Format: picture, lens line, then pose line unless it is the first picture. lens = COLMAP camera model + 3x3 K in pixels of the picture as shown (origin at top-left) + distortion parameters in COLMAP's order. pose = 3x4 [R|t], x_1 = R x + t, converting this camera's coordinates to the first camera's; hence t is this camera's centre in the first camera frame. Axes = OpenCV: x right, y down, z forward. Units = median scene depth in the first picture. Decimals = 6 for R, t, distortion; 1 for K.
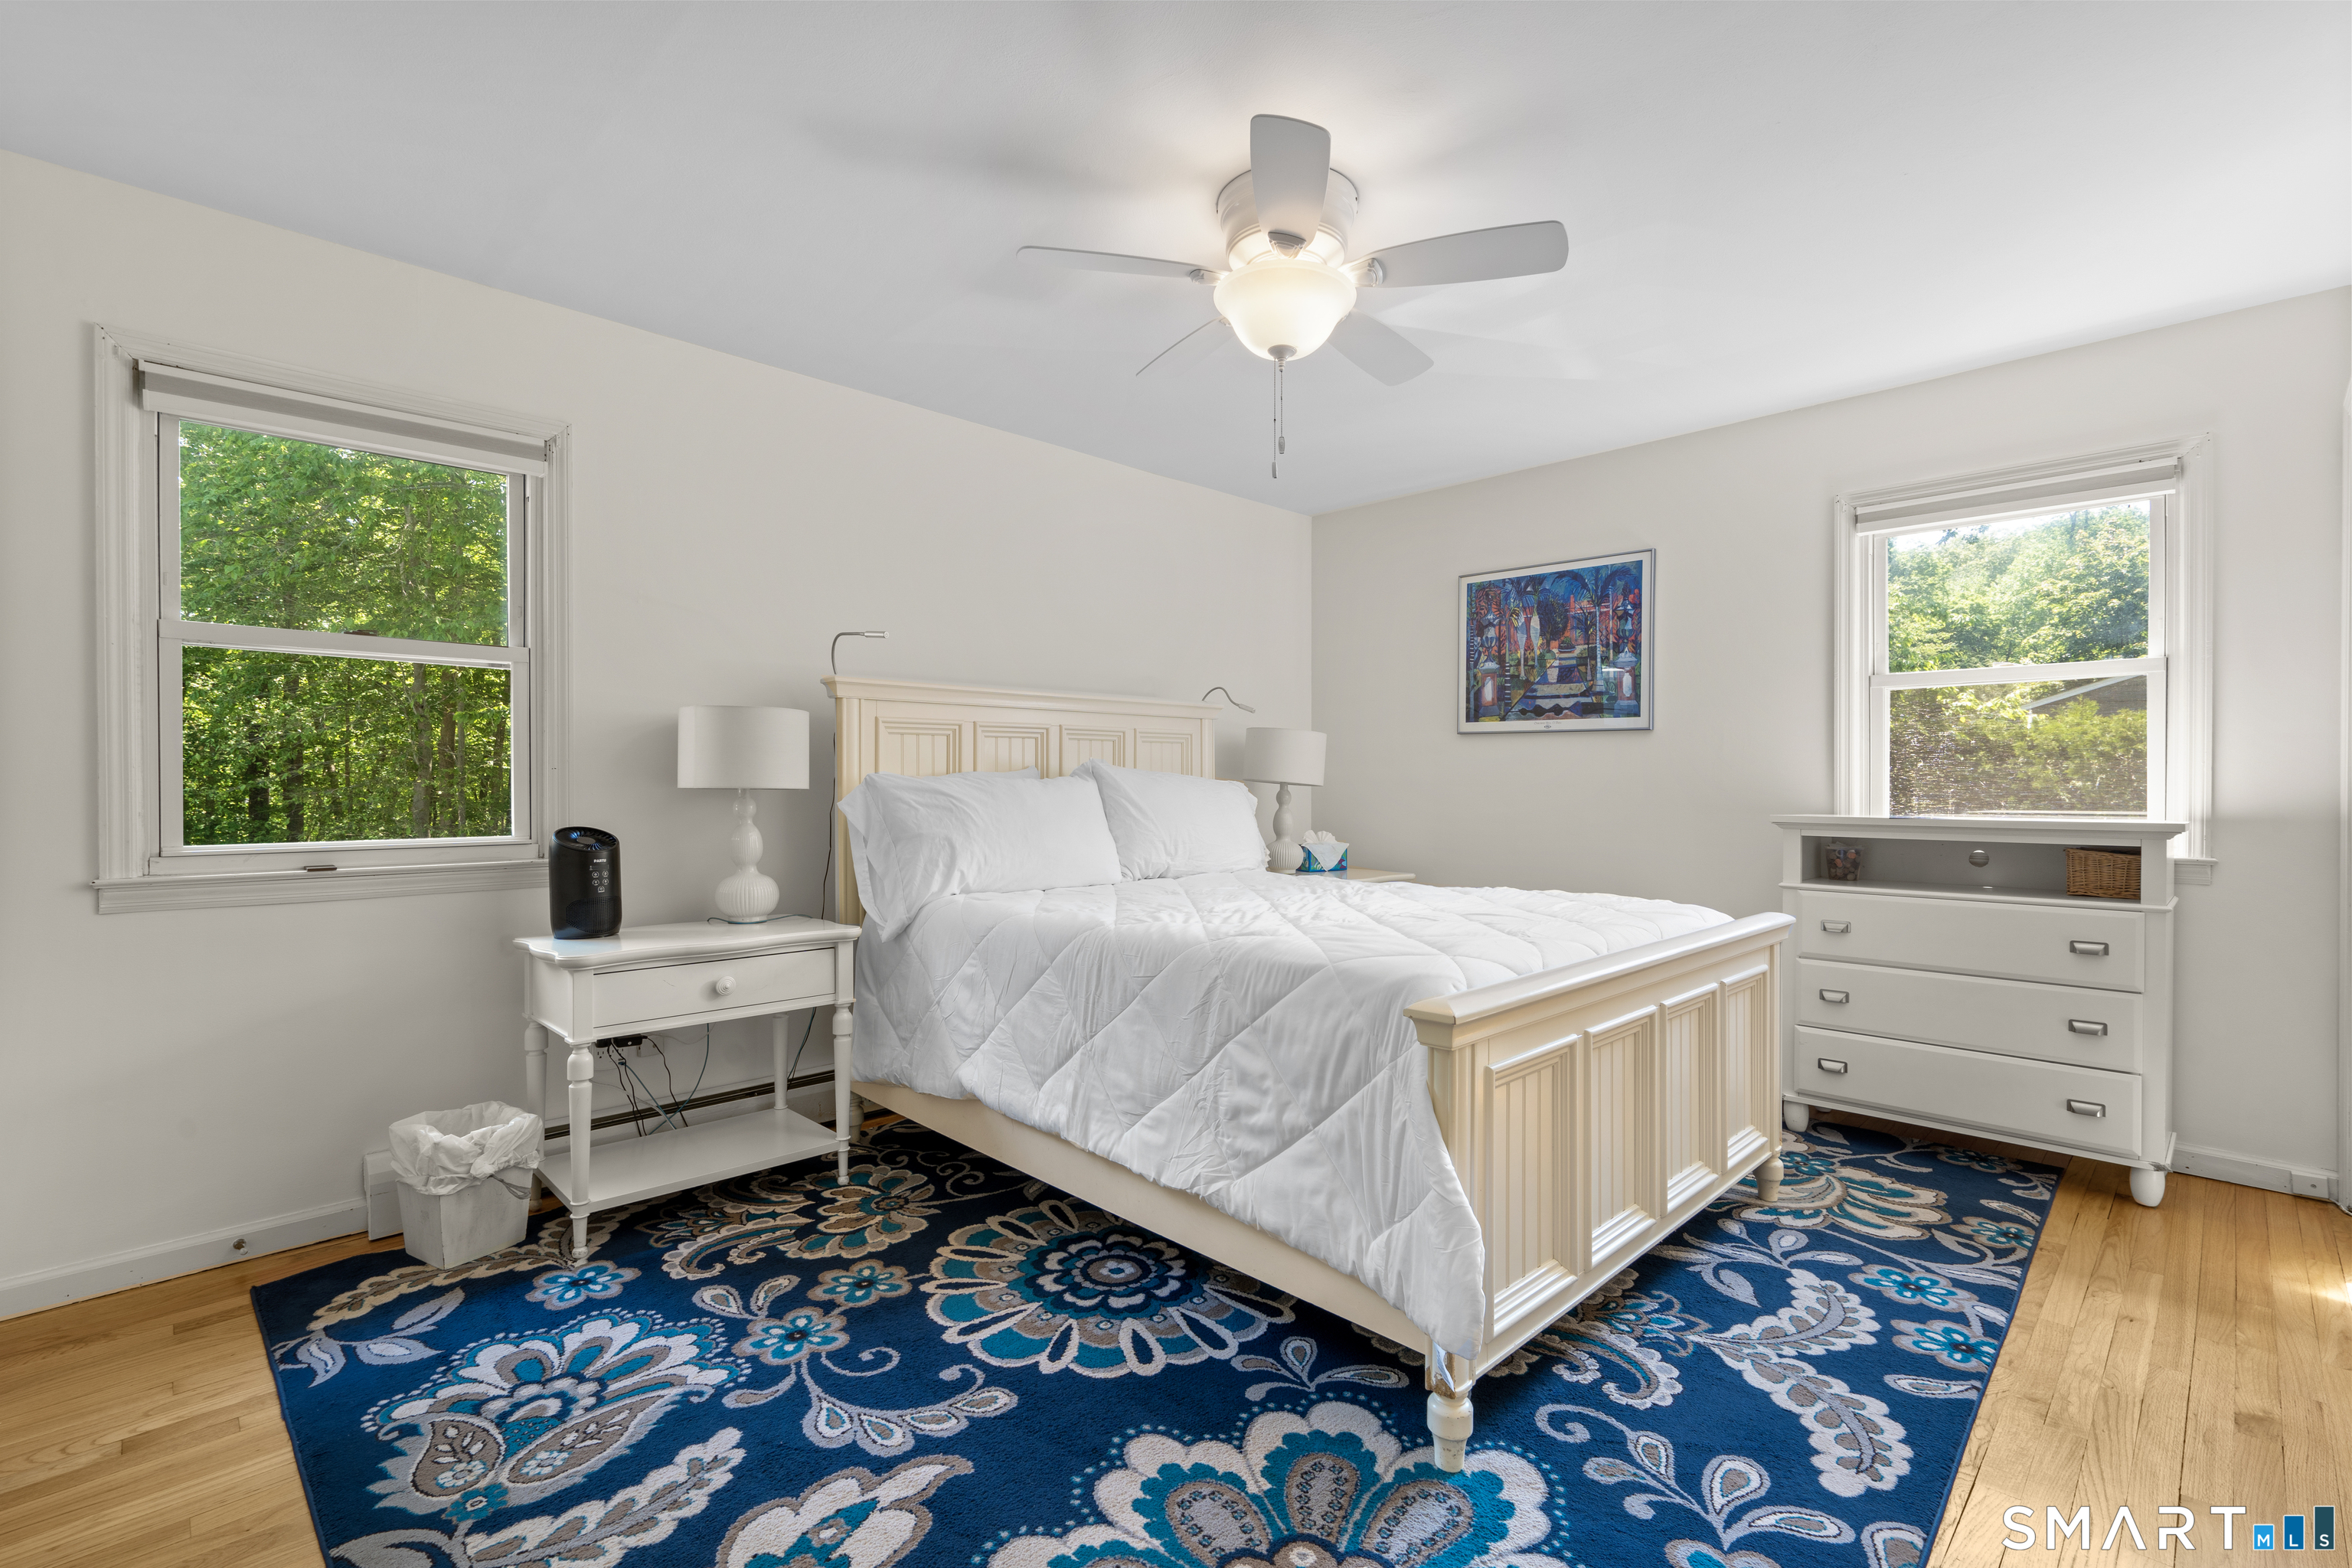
lens RADIAL K [[1054.9, 0, 1177.1], [0, 1054.9, 785.4], [0, 0, 1]] dist [-0.008510, 0.003048]
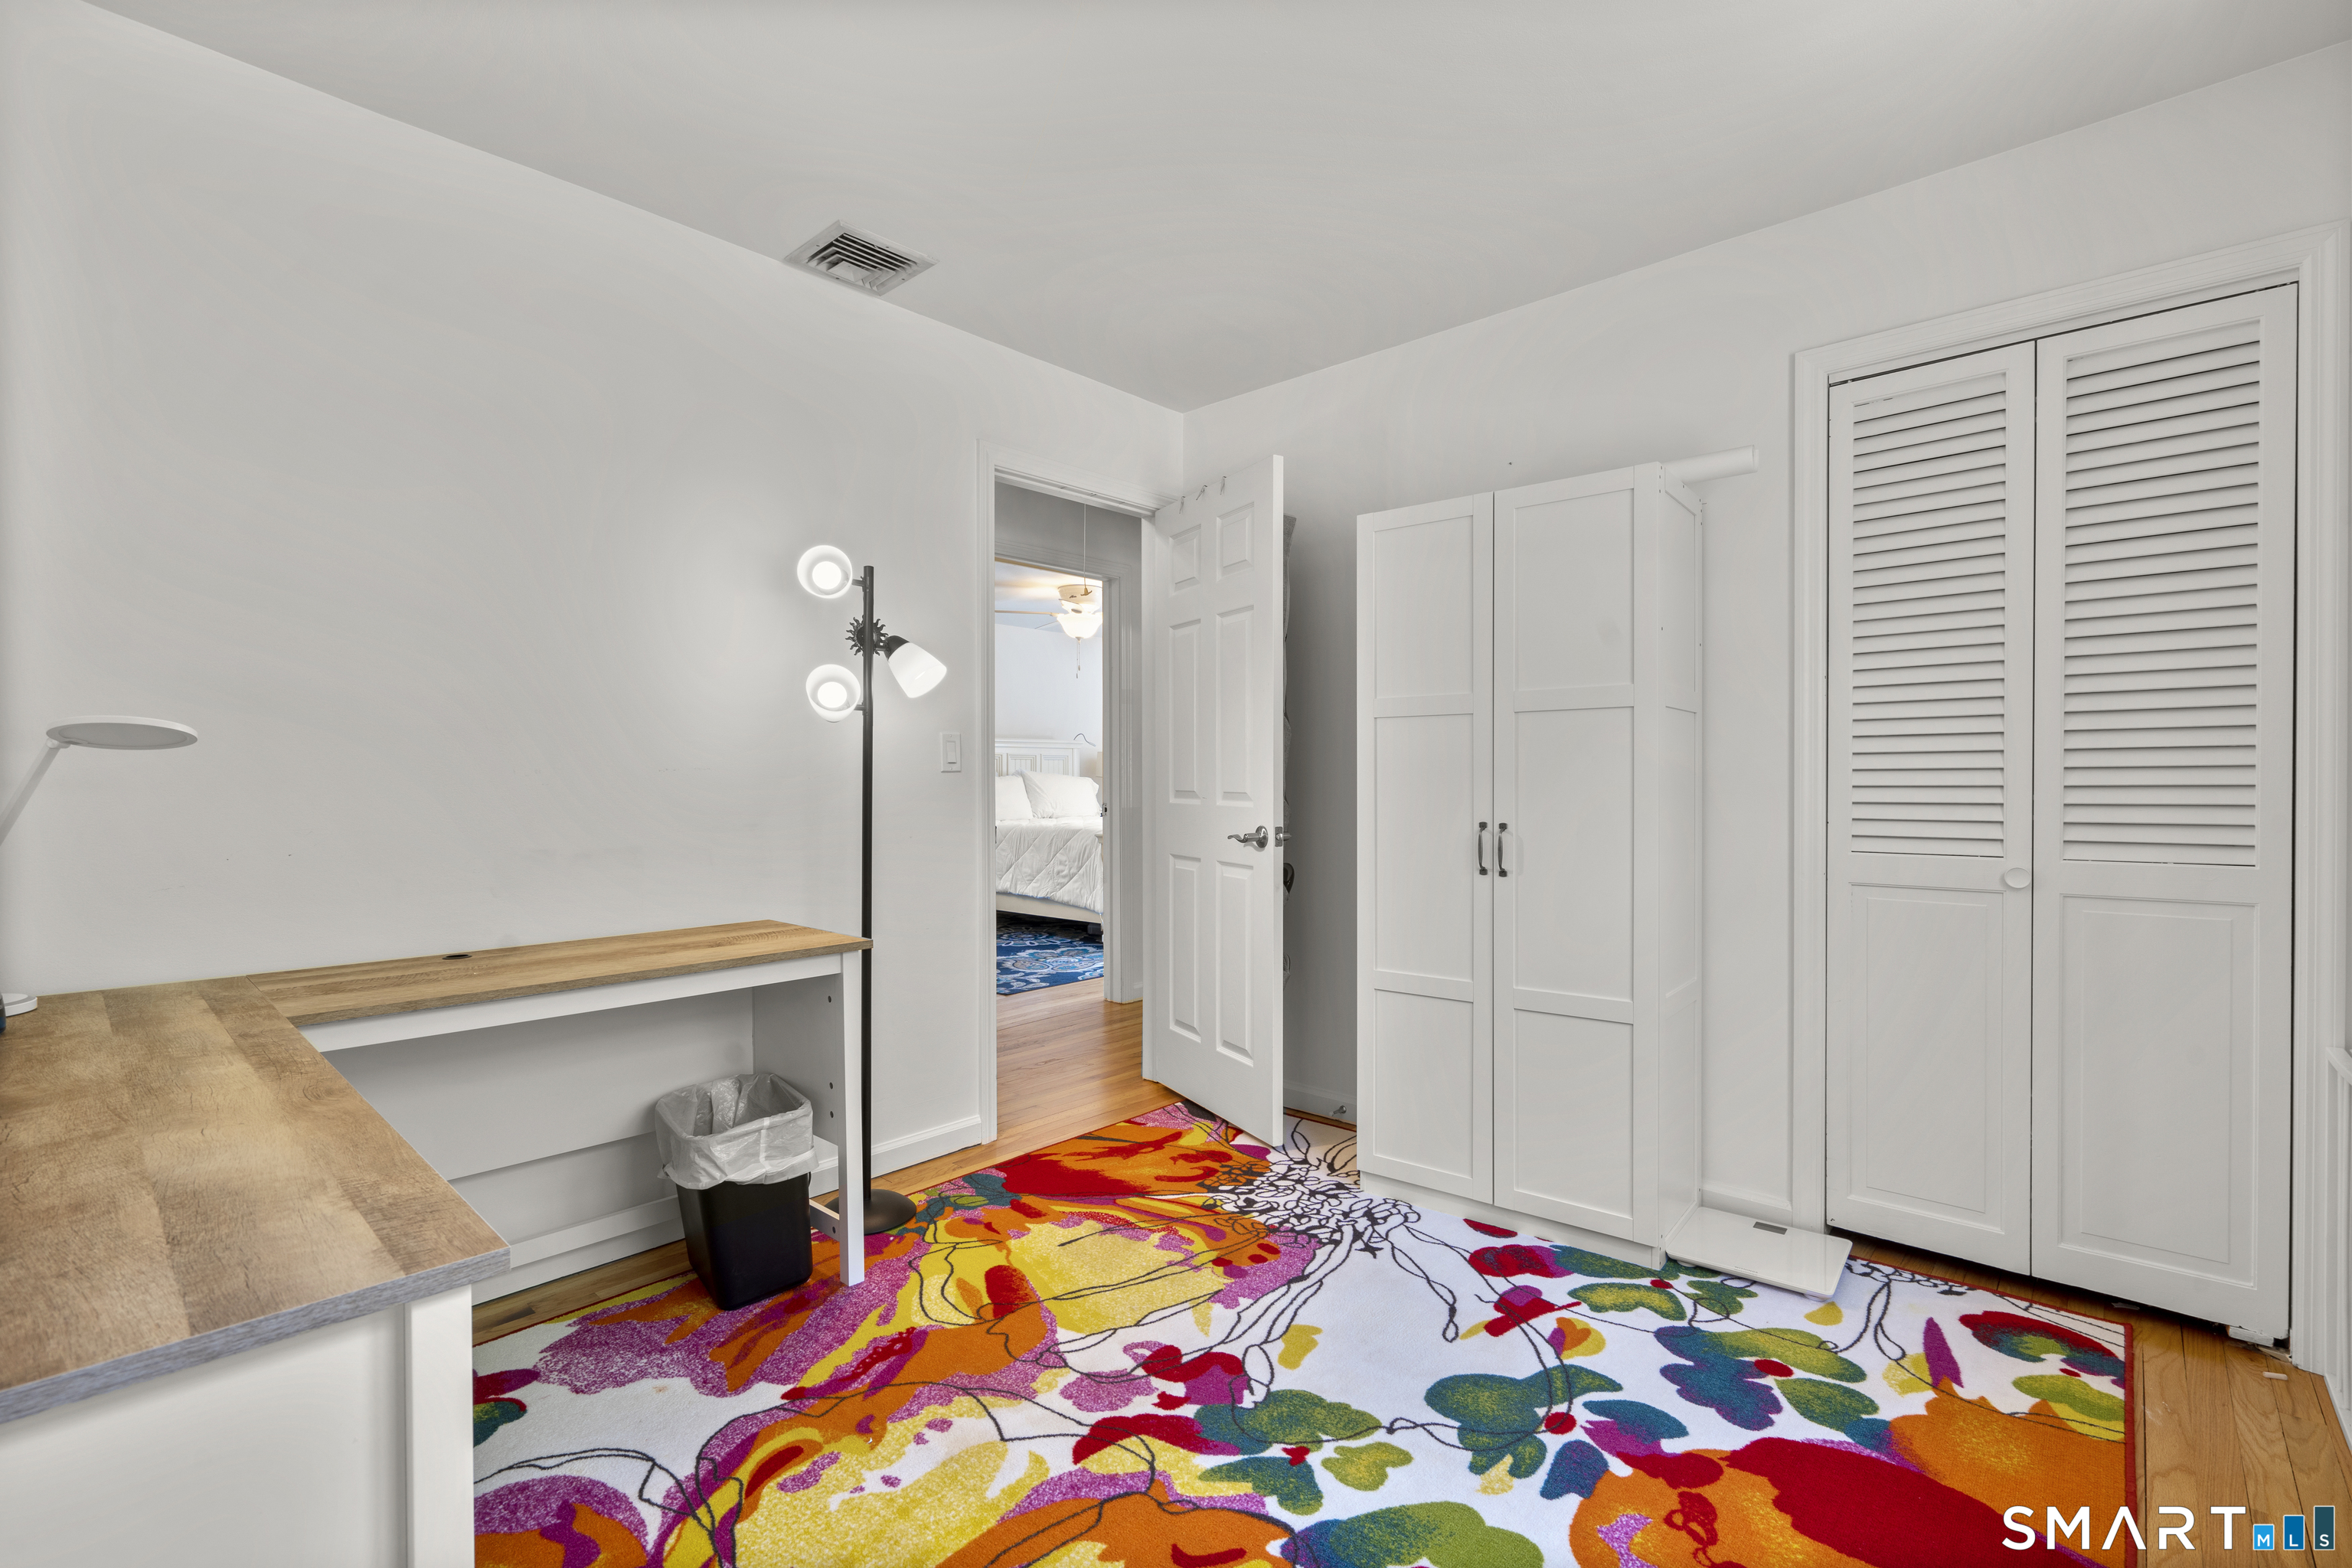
lens RADIAL K [[1054.9, 0, 1174.6], [0, 1054.9, 784.0], [0, 0, 1]] dist [-0.008510, 0.003048]
pose [[0.998796, -0.003990, 0.048889, 0.144280], [0.003979, 0.999992, 0.000329, 0.010362], [-0.048890, -0.000134, 0.998804, -1.344082]]
